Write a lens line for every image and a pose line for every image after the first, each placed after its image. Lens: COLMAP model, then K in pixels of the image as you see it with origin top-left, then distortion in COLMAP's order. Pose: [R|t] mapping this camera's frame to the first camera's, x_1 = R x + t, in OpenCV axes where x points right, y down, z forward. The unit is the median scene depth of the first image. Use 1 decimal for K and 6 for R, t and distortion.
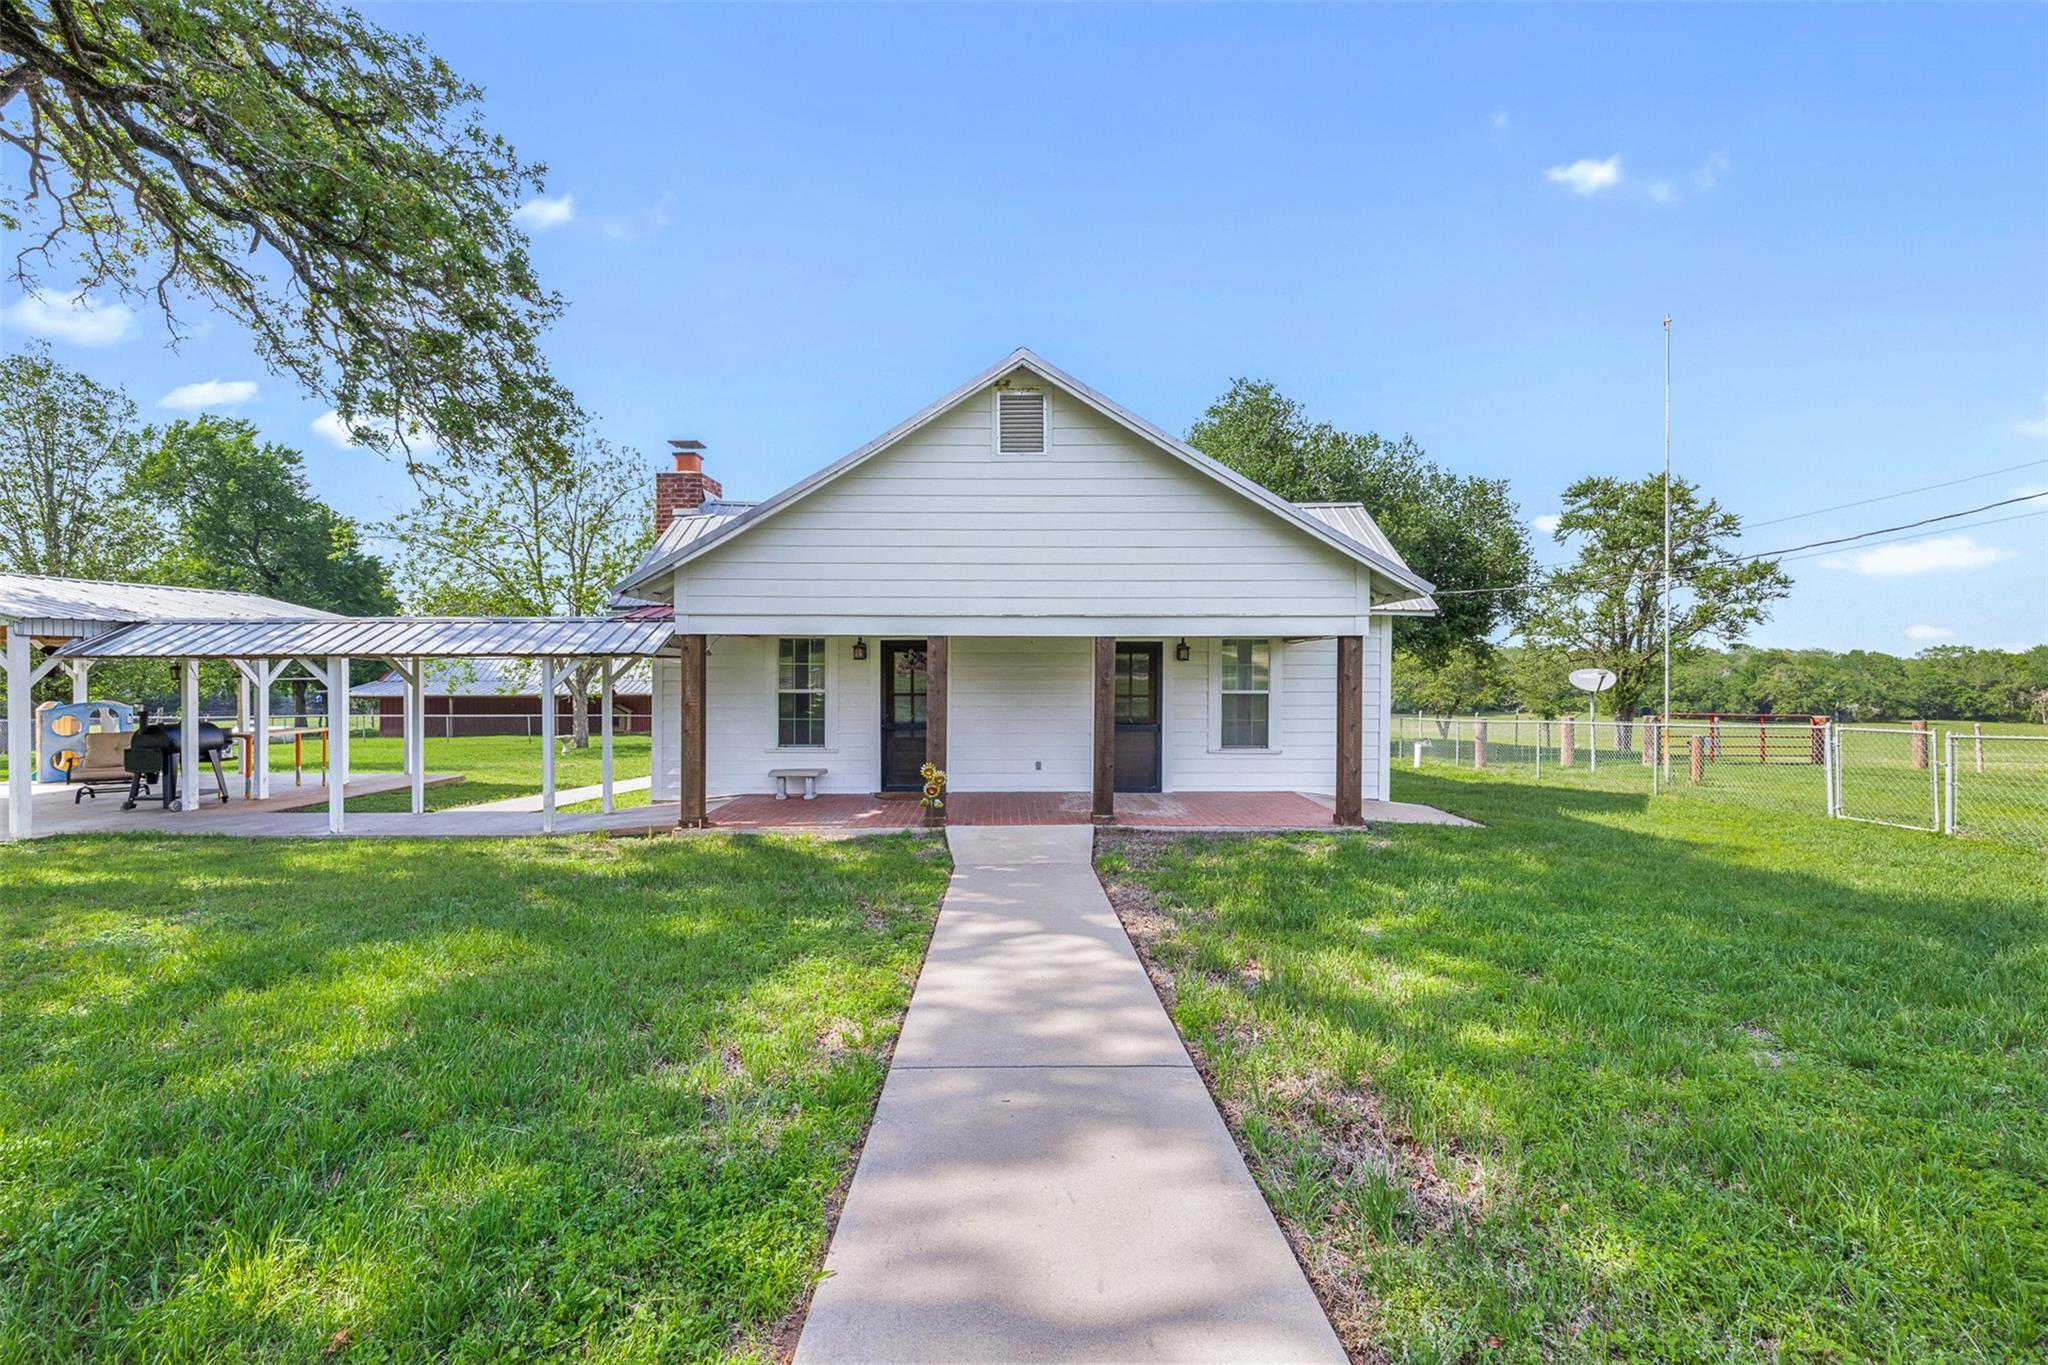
lens RADIAL K [[890.1, 0, 1024.0], [0, 890.1, 682.5], [0, 0, 1]] dist [0.000927, 0.000059]
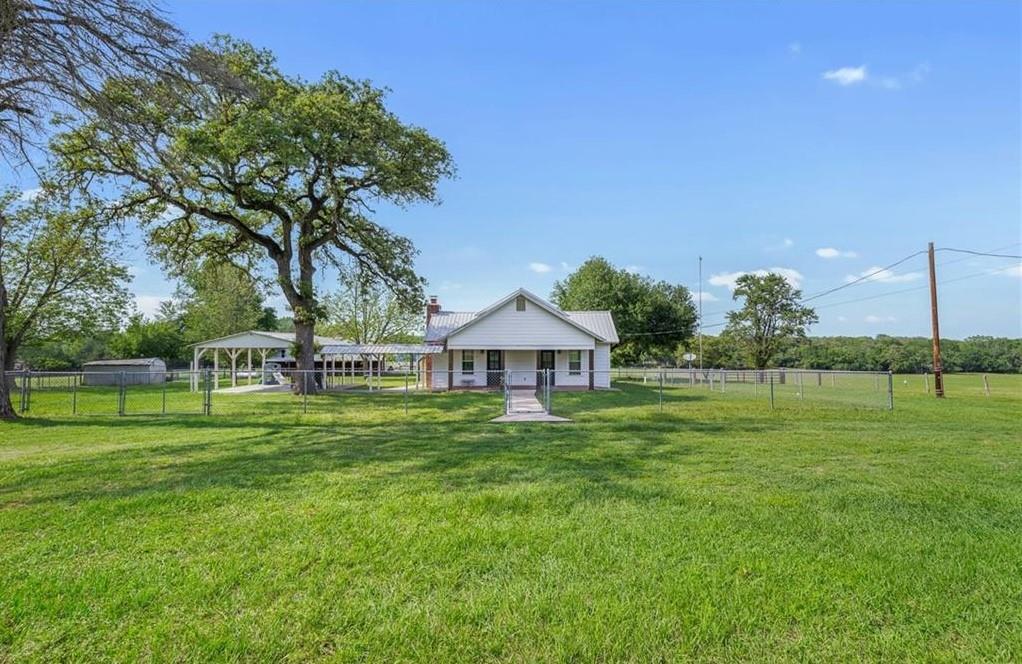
lens RADIAL K [[446.9, 0, 511.0], [0, 446.9, 332.0], [0, 0, 1]] dist [0.014110, 0.000089]
pose [[0.999717, -0.002983, -0.023595, 0.000595], [0.001821, 0.998791, -0.049119, -0.010445], [0.023713, 0.049062, 0.998514, -0.453437]]
